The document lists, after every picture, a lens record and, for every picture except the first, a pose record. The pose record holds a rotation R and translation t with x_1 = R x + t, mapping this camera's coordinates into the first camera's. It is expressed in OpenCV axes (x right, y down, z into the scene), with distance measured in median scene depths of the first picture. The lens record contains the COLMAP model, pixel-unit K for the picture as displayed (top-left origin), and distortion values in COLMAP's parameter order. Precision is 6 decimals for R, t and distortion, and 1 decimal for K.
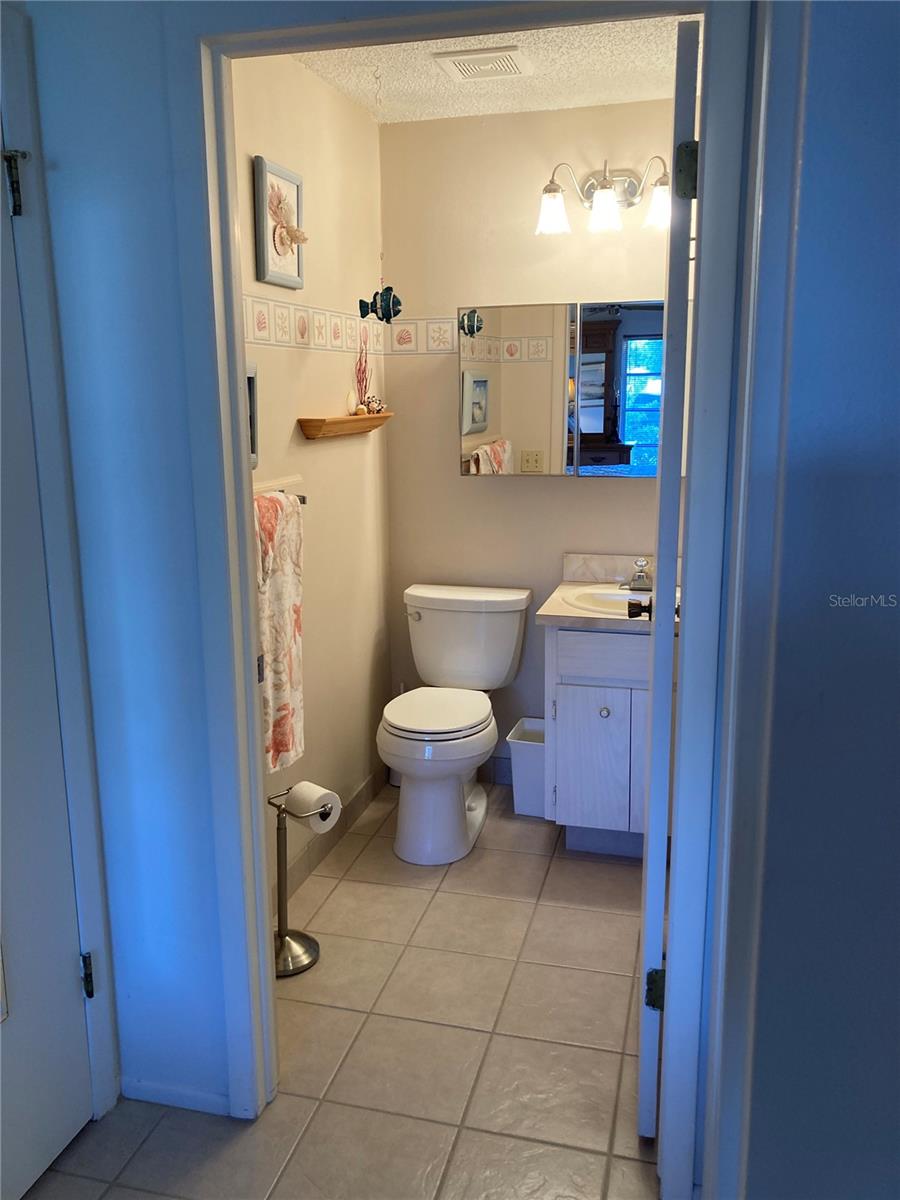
lens RADIAL K [[977.8, 0, 450.2], [0, 977.8, 598.5], [0, 0, 1]] dist [0.008062, -0.008653]
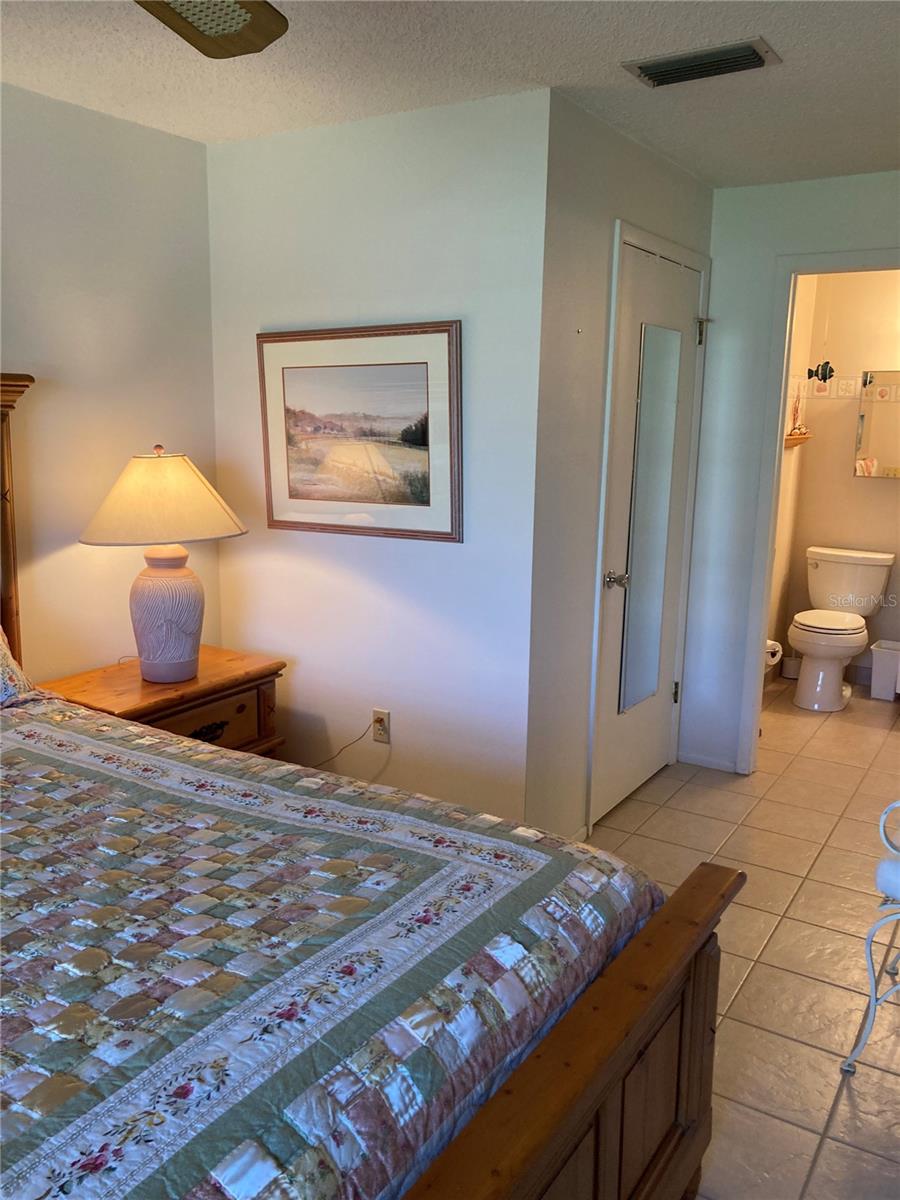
lens RADIAL K [[977.8, 0, 450.2], [0, 977.8, 598.7], [0, 0, 1]] dist [0.008062, -0.008653]
pose [[0.955005, 0.087193, -0.283484, -0.151710], [-0.092678, 0.995678, -0.005965, 0.143936], [0.281739, 0.031969, 0.958958, -0.710332]]
